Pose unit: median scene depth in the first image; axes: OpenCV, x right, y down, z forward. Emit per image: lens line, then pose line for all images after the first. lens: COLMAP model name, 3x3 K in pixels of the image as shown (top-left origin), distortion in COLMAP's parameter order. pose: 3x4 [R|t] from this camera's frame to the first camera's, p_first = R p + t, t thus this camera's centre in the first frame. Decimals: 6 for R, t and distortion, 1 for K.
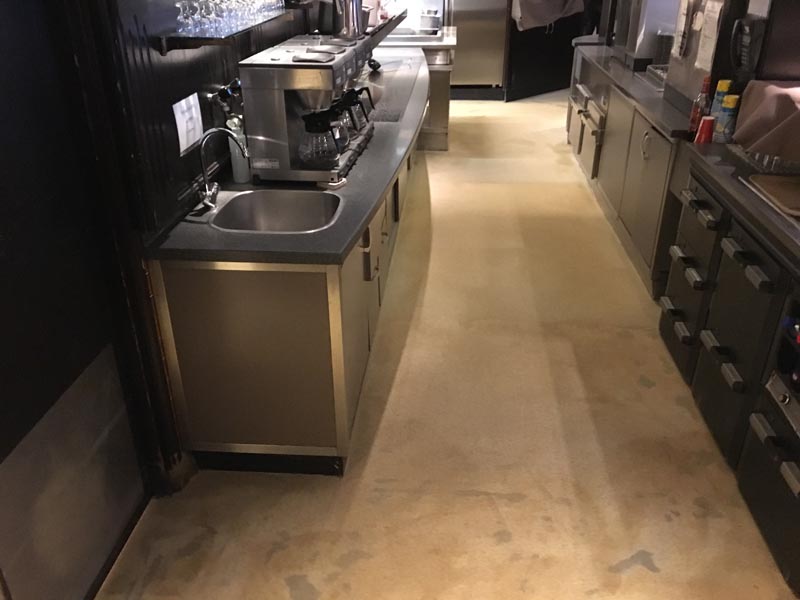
lens RADIAL K [[685.5, 0, 396.7], [0, 685.5, 300.5], [0, 0, 1]] dist [0.065945, -0.087368]
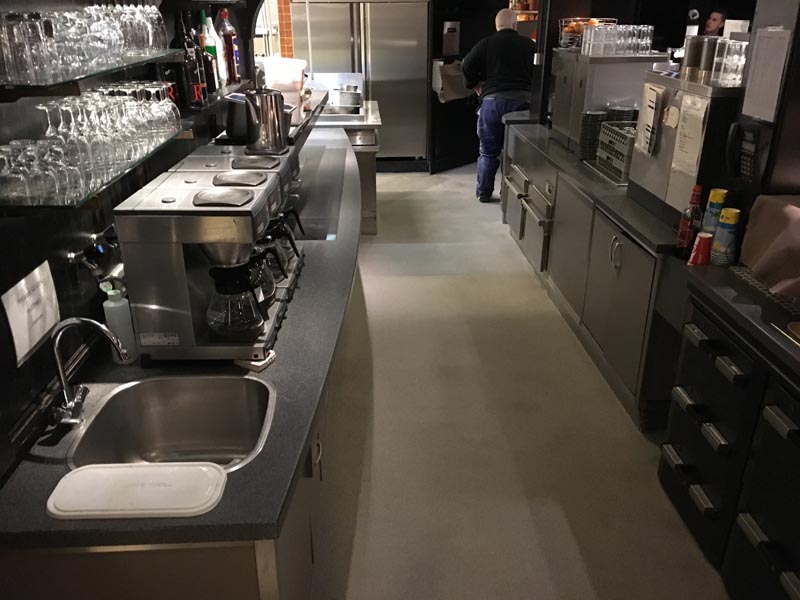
lens RADIAL K [[685.5, 0, 401.1], [0, 685.5, 303.2], [0, 0, 1]] dist [0.065945, -0.087368]
pose [[0.991296, -0.045918, 0.123388, -0.024019], [0.054313, 0.996370, -0.065551, -0.145219], [-0.119930, 0.071682, 0.990191, 0.216704]]
